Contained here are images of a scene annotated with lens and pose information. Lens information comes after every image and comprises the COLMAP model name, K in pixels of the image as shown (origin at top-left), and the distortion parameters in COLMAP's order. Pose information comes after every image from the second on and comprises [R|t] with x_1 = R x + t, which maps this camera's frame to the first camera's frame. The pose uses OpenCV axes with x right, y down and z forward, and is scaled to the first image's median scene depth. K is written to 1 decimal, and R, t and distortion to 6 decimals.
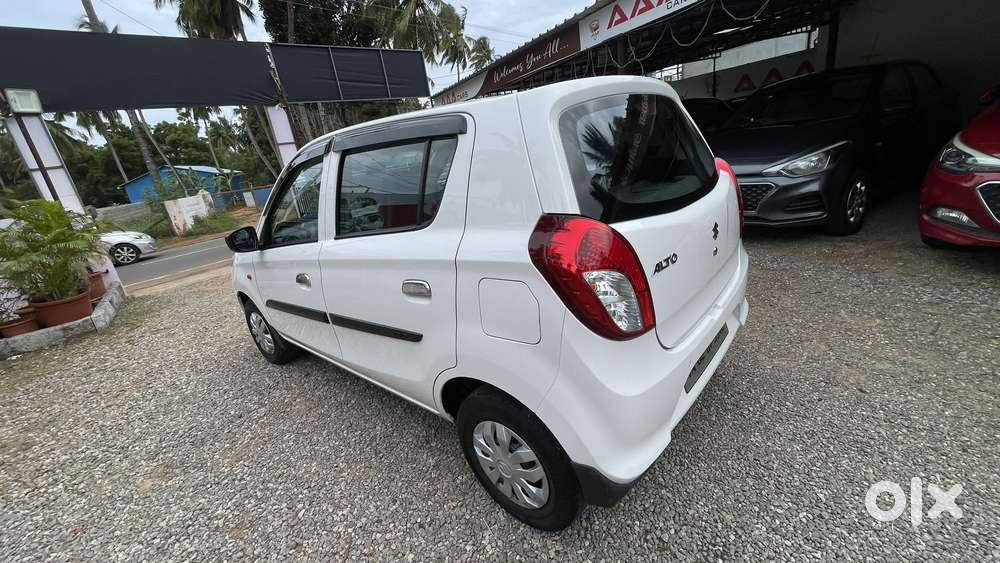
lens RADIAL K [[405.1, 0, 499.3], [0, 405.1, 281.7], [0, 0, 1]] dist [-0.002174, -0.000117]
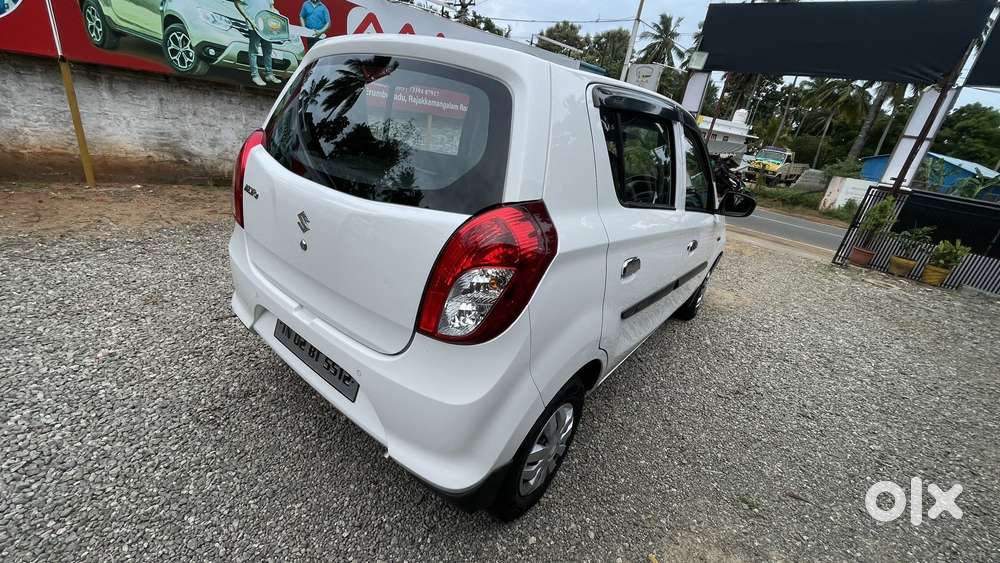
lens RADIAL K [[405.1, 0, 500.6], [0, 405.1, 280.6], [0, 0, 1]] dist [-0.002174, -0.000117]
pose [[0.044638, 0.509948, -0.859046, 0.360167], [-0.462789, 0.772626, 0.434599, -0.158736], [0.885344, 0.378158, 0.270486, 0.316366]]
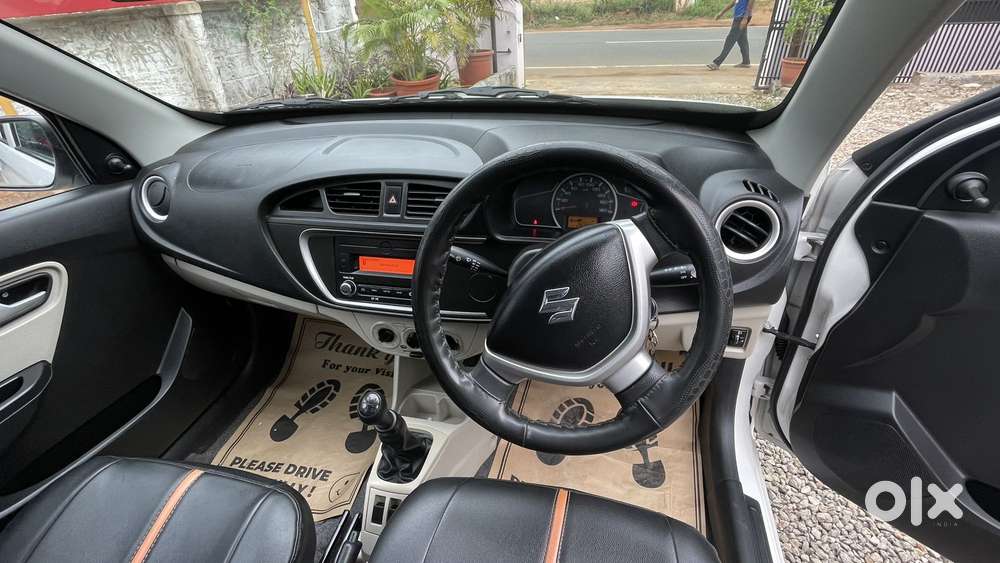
lens RADIAL K [[471.6, 0, 494.6], [0, 471.6, 276.5], [0, 0, 1]] dist [-0.003828, -0.000423]
pose [[0.461732, 0.575225, -0.675218, -0.049086], [-0.286380, 0.817129, 0.500286, -0.148804], [0.839518, -0.037629, 0.542027, 0.498438]]
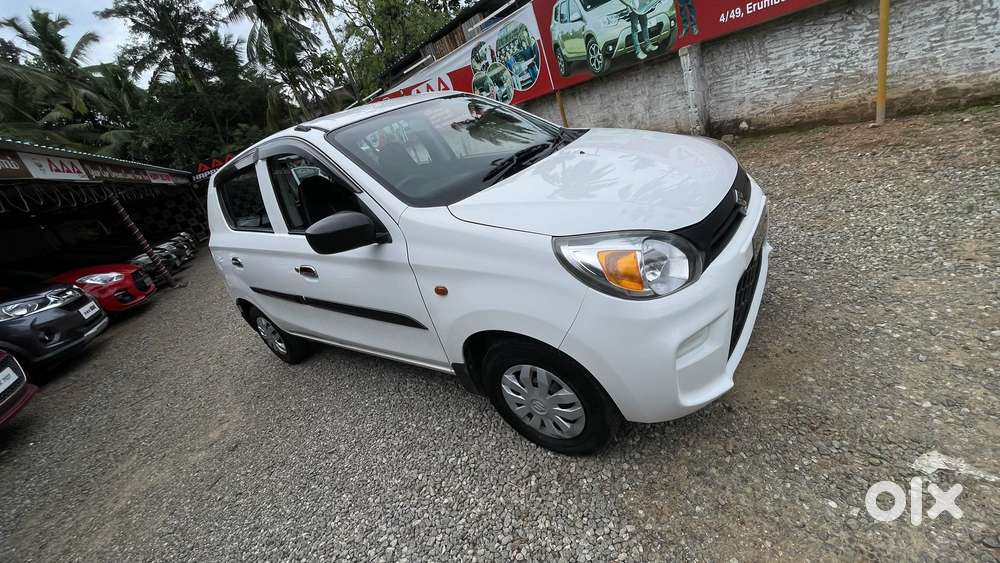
lens RADIAL K [[405.1, 0, 498.5], [0, 405.1, 277.3], [0, 0, 1]] dist [-0.002174, -0.000117]
pose [[-0.894577, 0.437465, 0.091407, -0.194810], [0.389581, 0.663108, 0.639151, -0.273507], [0.218994, 0.607381, -0.763630, 0.928405]]
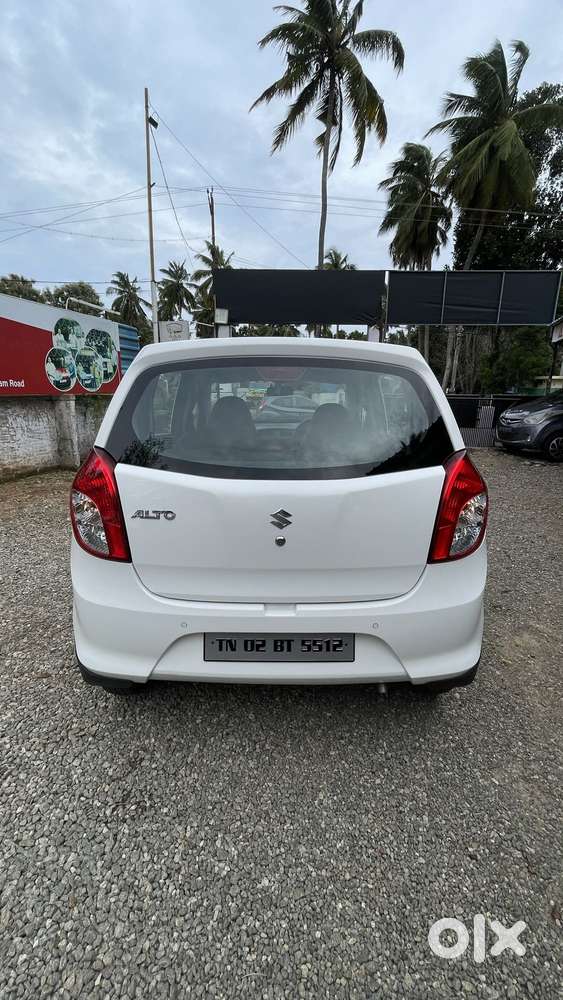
lens RADIAL K [[405.1, 0, 282.3], [0, 405.1, 499.8], [0, 0, 1]] dist [-0.002174, -0.000117]
pose [[0.660770, 0.339080, -0.669633, 0.296753], [-0.338131, 0.930963, 0.137754, -0.076618], [0.670112, 0.135400, 0.729806, 0.094724]]
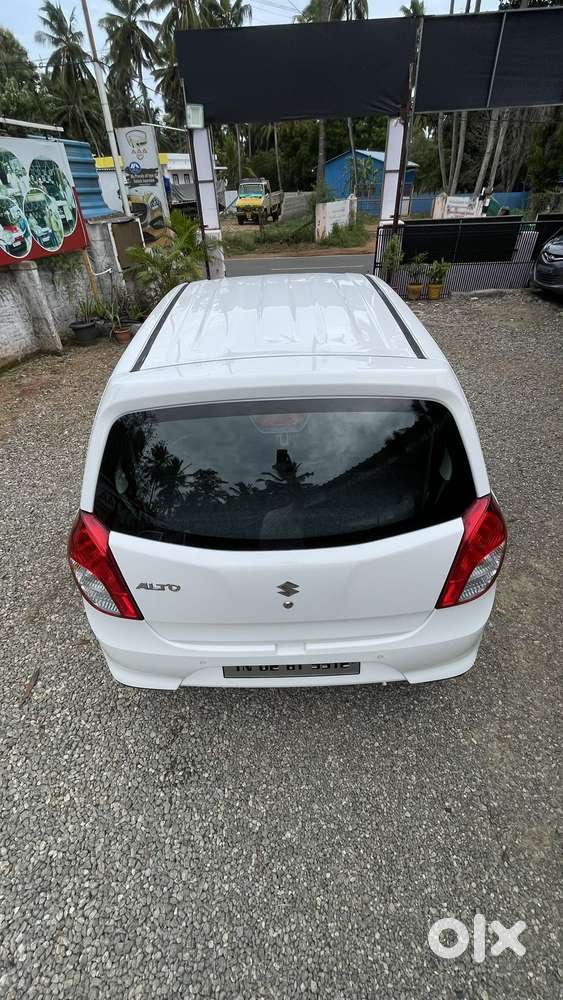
lens RADIAL K [[405.1, 0, 281.8], [0, 405.1, 499.4], [0, 0, 1]] dist [-0.002174, -0.000117]
pose [[0.670469, 0.543798, -0.504733, 0.228596], [-0.290458, 0.818374, 0.495881, -0.188626], [0.682720, -0.185869, 0.706644, 0.111872]]
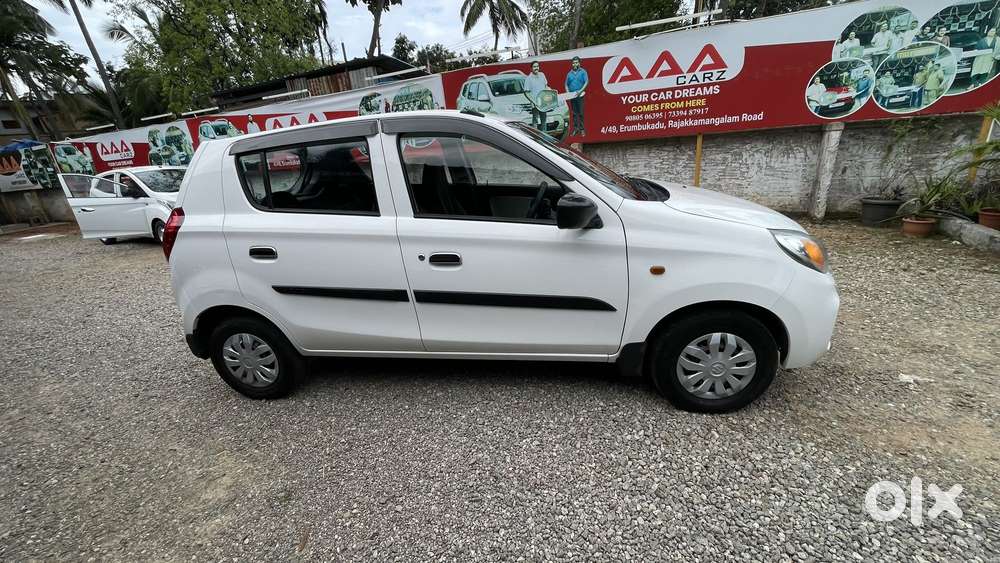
lens RADIAL K [[405.1, 0, 501.3], [0, 405.1, 277.9], [0, 0, 1]] dist [-0.002174, -0.000117]
pose [[-0.823983, 0.370592, -0.428618, 0.111752], [0.027982, 0.782146, 0.622467, -0.306506], [0.565923, 0.500909, -0.654845, 0.859360]]
